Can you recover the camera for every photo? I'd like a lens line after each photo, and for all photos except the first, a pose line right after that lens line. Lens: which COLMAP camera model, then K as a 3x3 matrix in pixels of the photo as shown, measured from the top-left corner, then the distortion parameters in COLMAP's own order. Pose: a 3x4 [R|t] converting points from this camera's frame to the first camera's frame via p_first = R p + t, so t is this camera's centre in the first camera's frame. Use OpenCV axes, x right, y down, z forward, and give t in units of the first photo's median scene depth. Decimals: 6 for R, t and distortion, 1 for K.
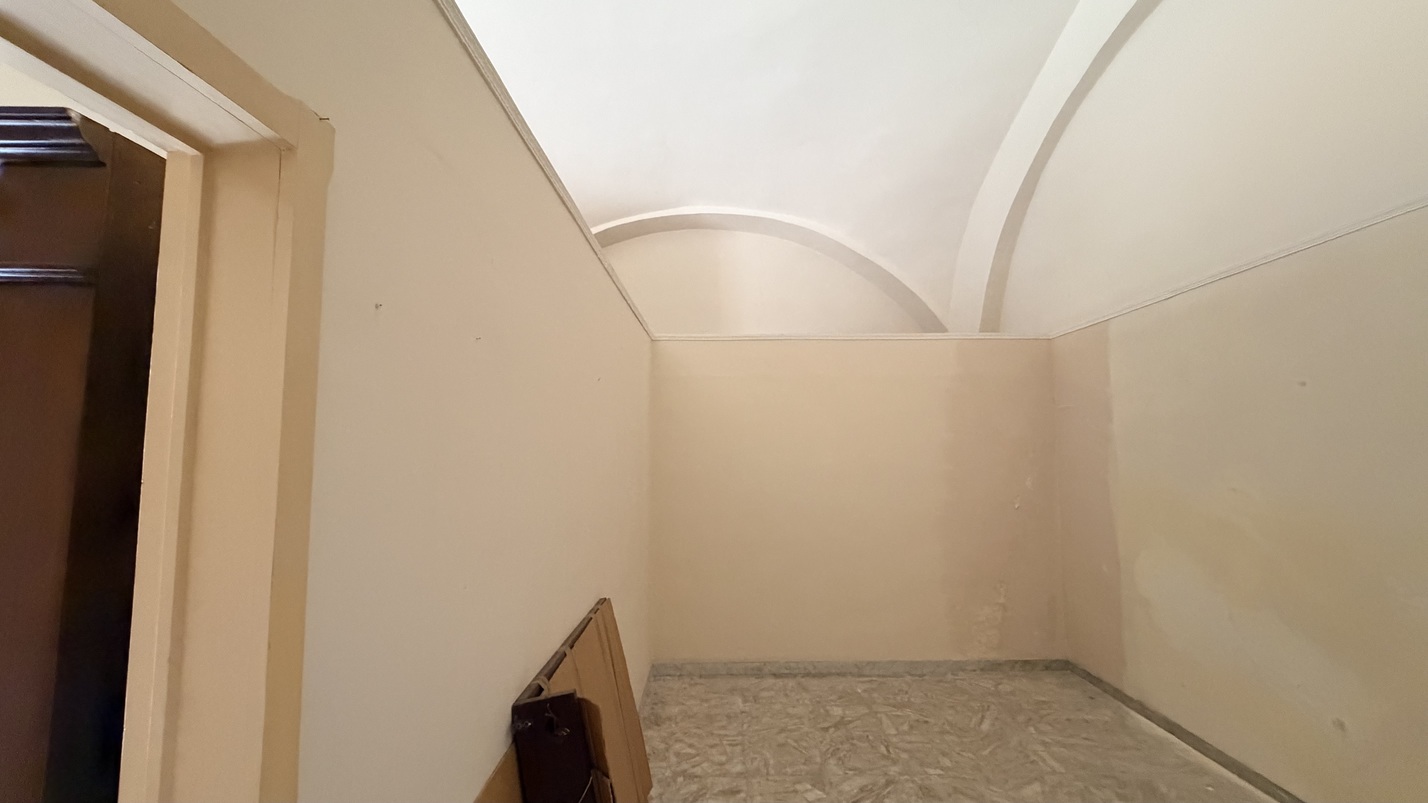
lens RADIAL K [[566.9, 0, 714.0], [0, 566.9, 401.5], [0, 0, 1]] dist [-0.000405, -0.000099]
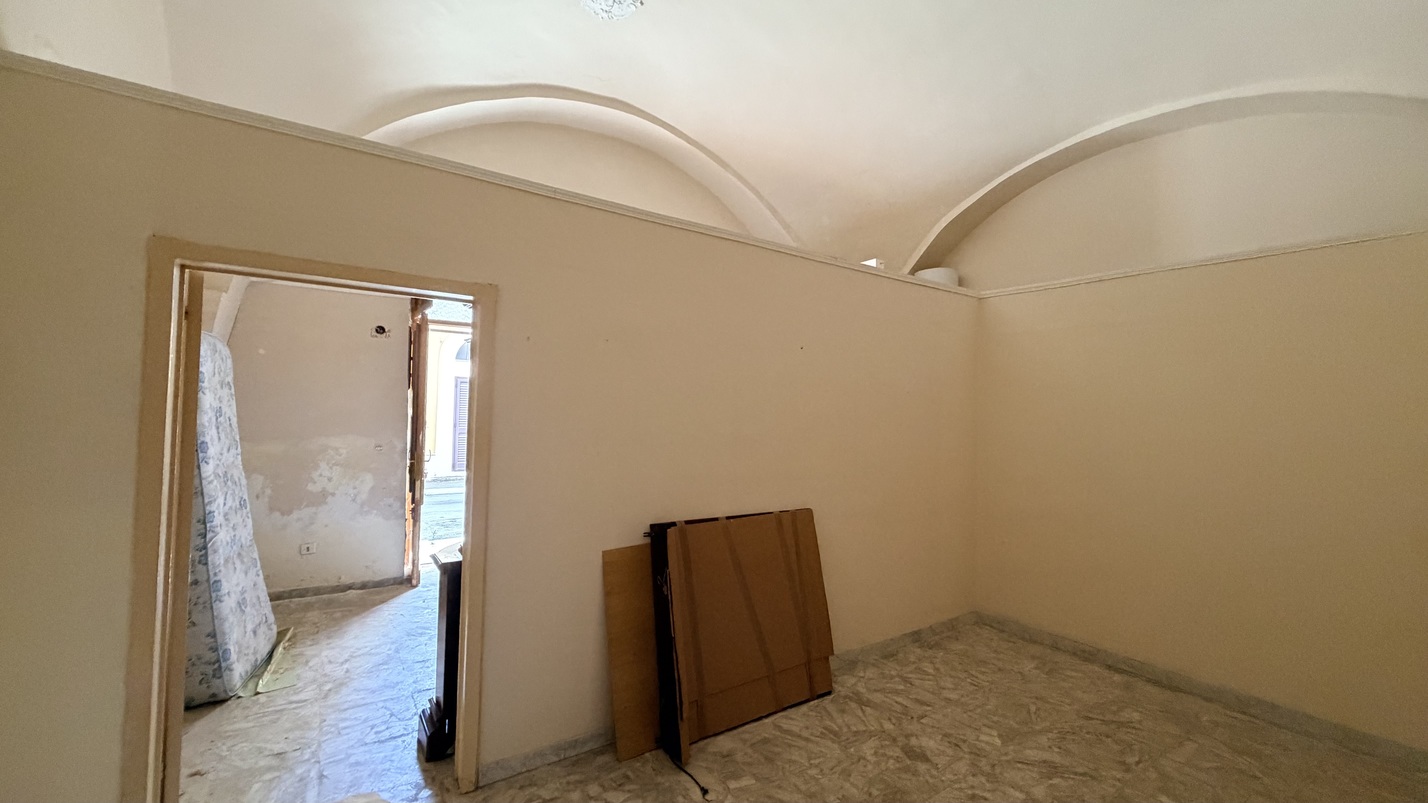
lens RADIAL K [[566.9, 0, 714.0], [0, 566.9, 401.5], [0, 0, 1]] dist [-0.000405, -0.000099]
pose [[0.572000, 0.005034, -0.820238, 0.527213], [0.043994, 0.998354, 0.036806, 0.019260], [0.819073, -0.057139, 0.570837, 0.031634]]
